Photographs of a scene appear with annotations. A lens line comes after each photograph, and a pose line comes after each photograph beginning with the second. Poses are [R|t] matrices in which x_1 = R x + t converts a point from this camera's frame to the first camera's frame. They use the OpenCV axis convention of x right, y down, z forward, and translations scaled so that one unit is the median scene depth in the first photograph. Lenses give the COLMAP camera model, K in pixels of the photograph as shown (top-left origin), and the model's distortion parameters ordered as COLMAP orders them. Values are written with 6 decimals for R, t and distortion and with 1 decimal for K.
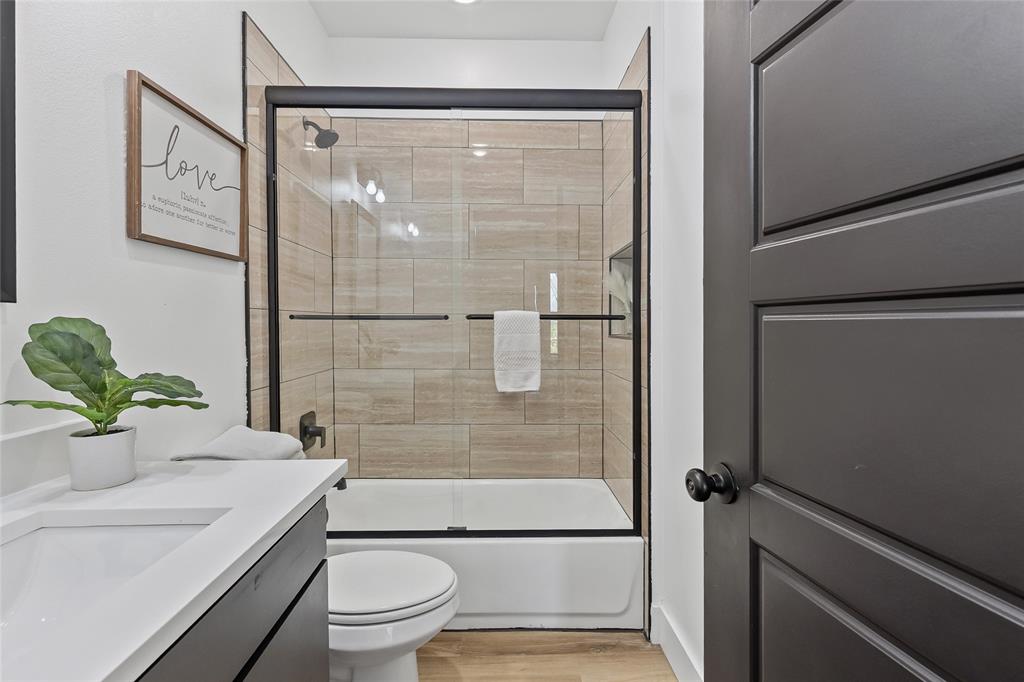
lens RADIAL K [[464.9, 0, 515.6], [0, 464.9, 342.0], [0, 0, 1]] dist [0.003786, -0.000171]
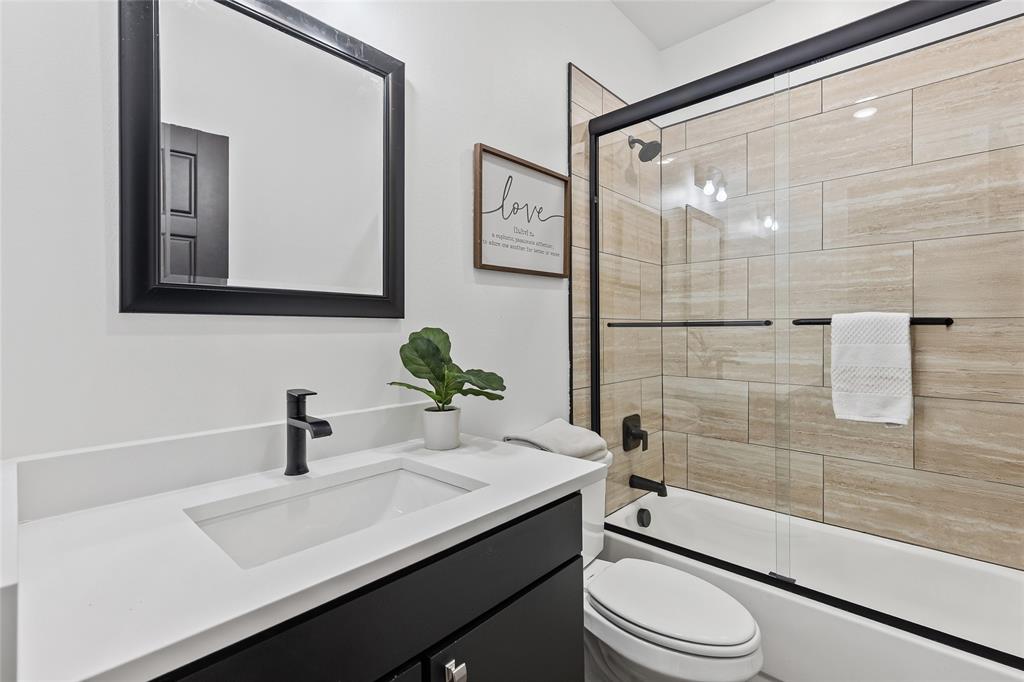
lens RADIAL K [[464.9, 0, 515.6], [0, 464.9, 342.0], [0, 0, 1]] dist [0.003786, -0.000171]
pose [[0.717798, 0.012932, -0.696132, 0.116367], [-0.022734, 0.999730, -0.004868, -0.003633], [0.695881, 0.019320, 0.717897, 0.071862]]
